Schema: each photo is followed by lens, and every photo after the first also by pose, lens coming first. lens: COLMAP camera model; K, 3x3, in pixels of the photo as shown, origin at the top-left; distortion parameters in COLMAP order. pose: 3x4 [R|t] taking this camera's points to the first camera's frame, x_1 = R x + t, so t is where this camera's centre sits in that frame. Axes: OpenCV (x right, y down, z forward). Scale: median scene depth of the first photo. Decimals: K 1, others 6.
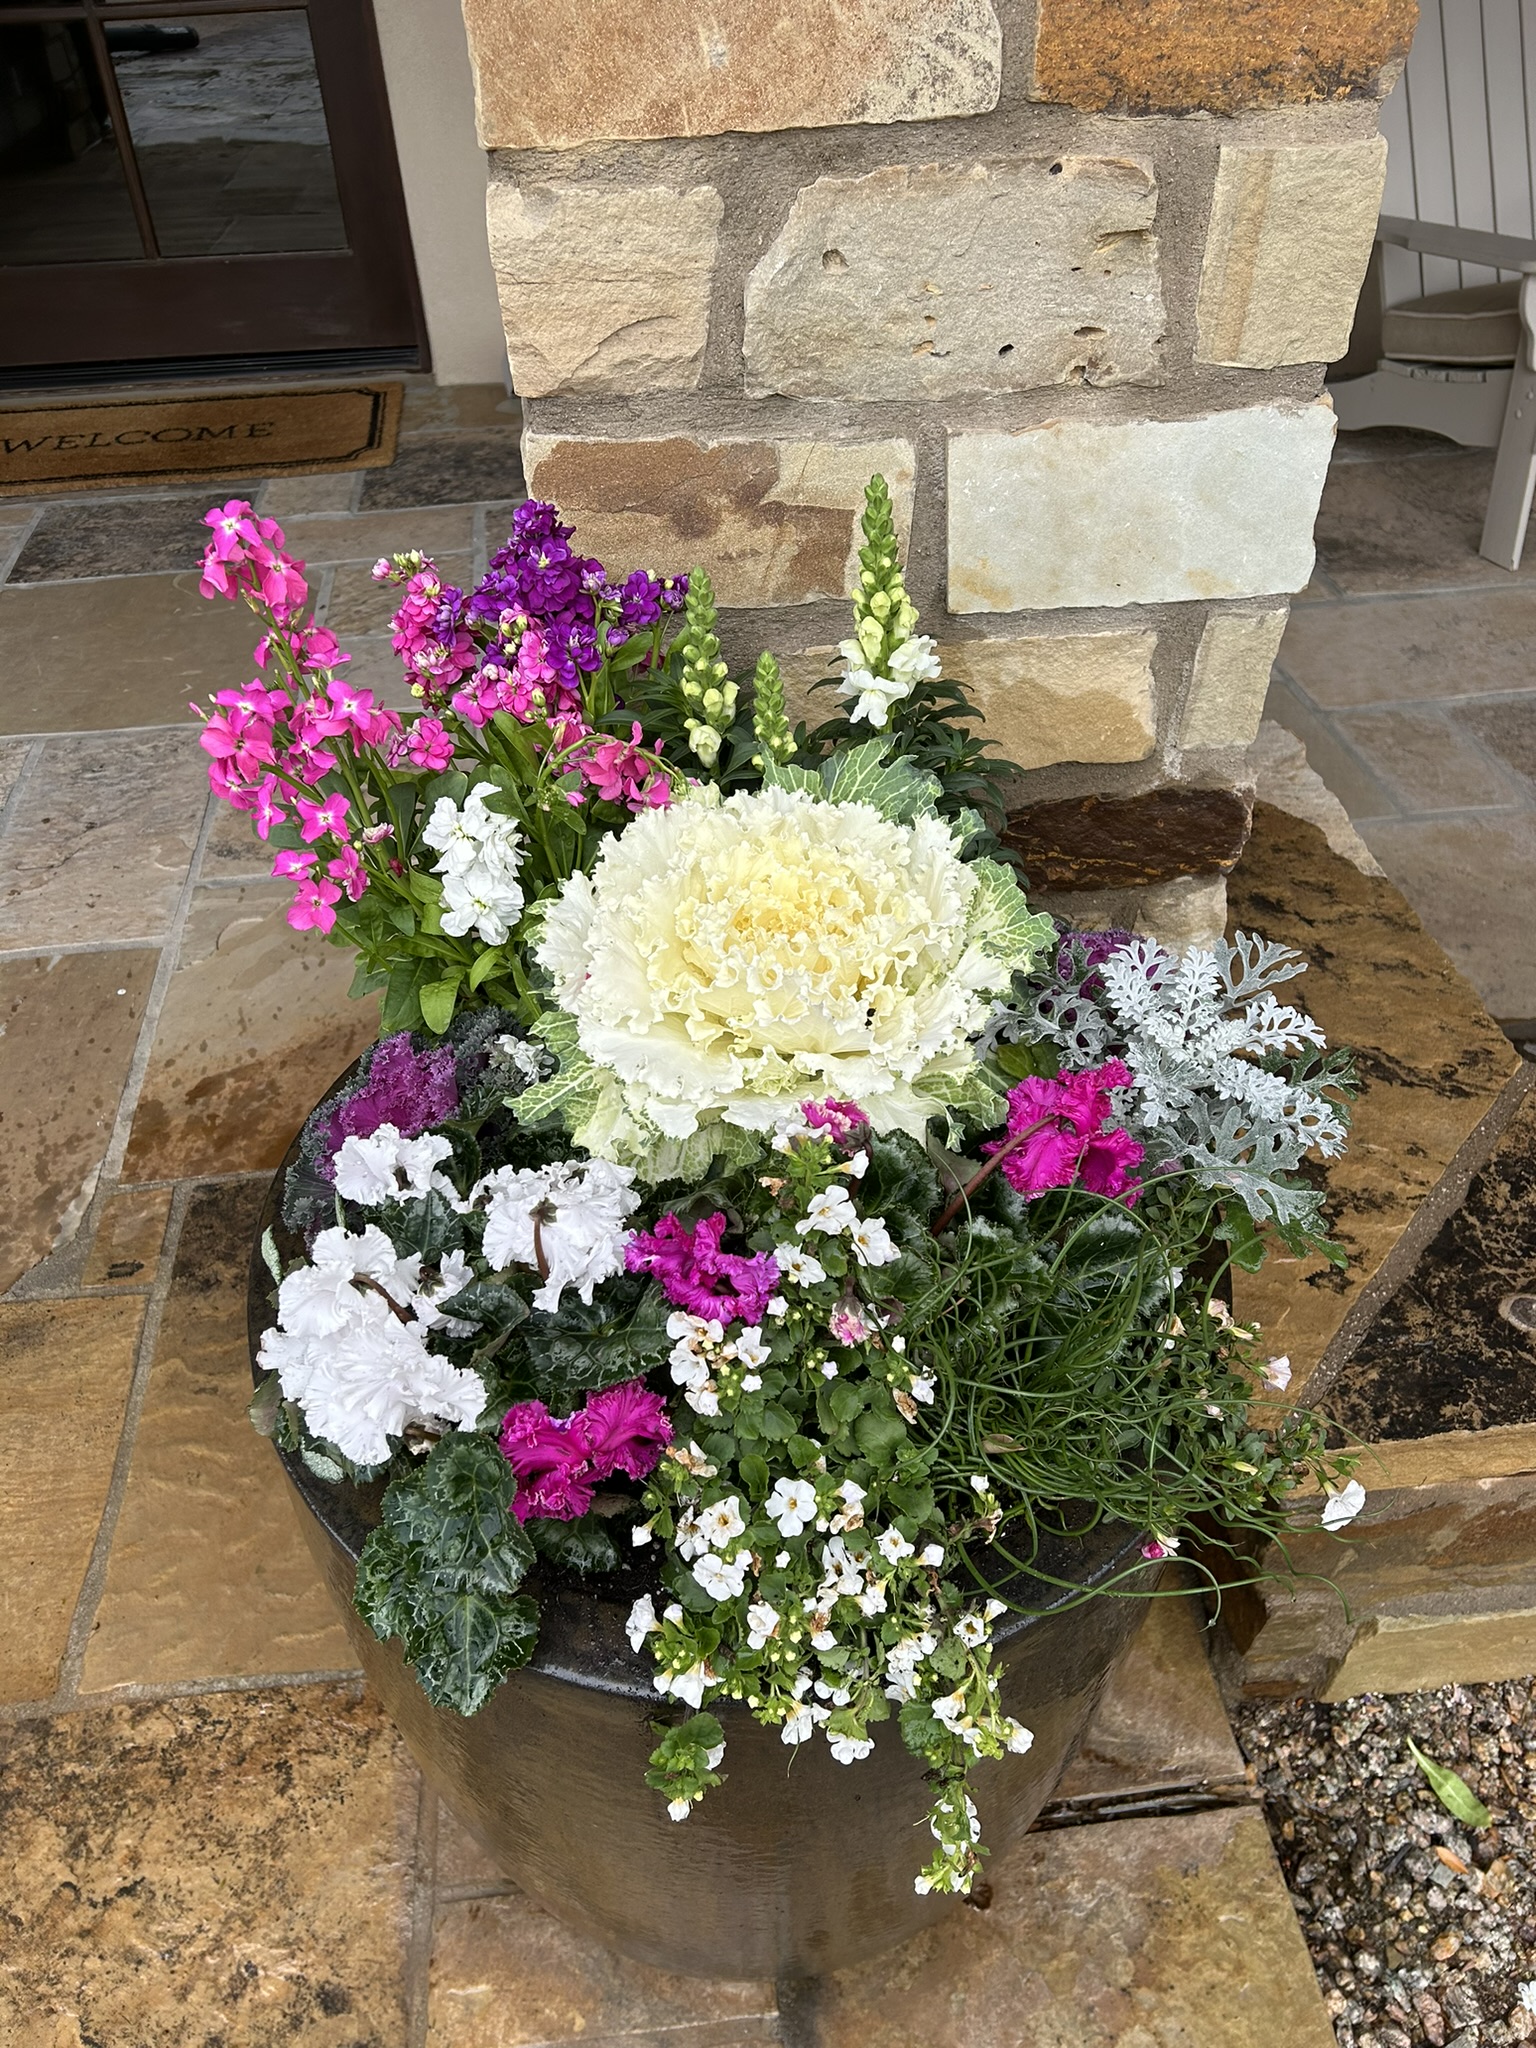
lens RADIAL K [[1542.6, 0, 771.2], [0, 1542.6, 1046.3], [0, 0, 1]] dist [0.034856, -0.029985]
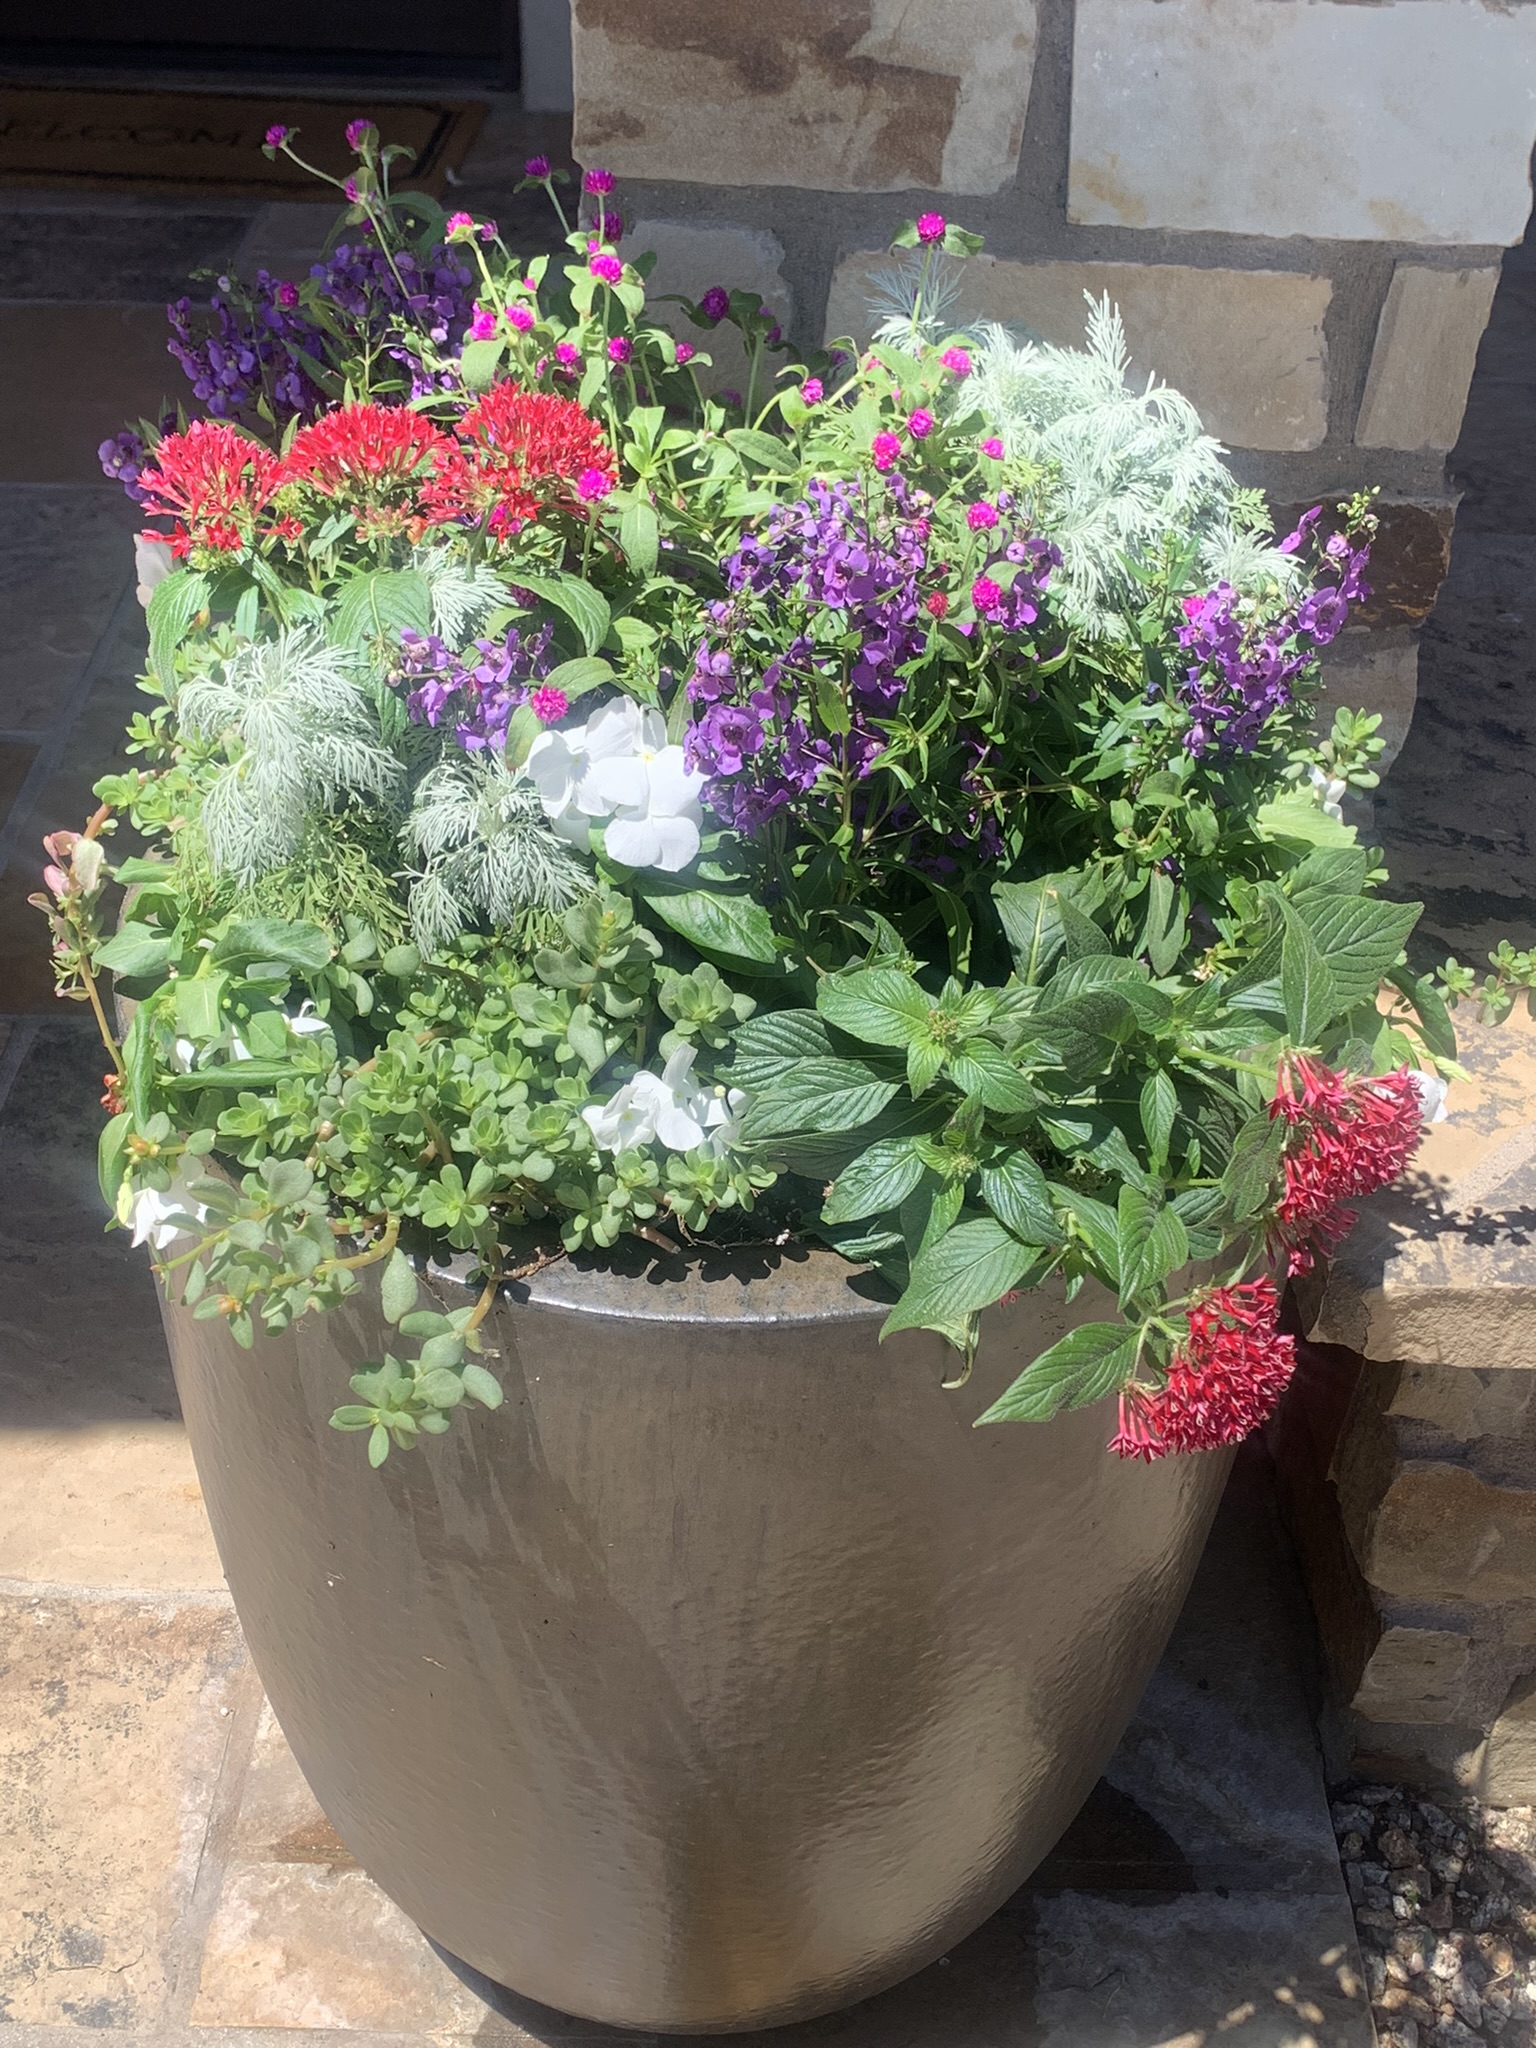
lens RADIAL K [[2436.7, 0, 788.7], [0, 2436.7, 1029.4], [0, 0, 1]] dist [0.022209, 0.000000]
pose [[0.991231, 0.114460, -0.066025, 0.105484], [-0.119863, 0.989172, -0.084687, 0.271643], [0.055616, 0.091858, 0.994218, -0.249588]]
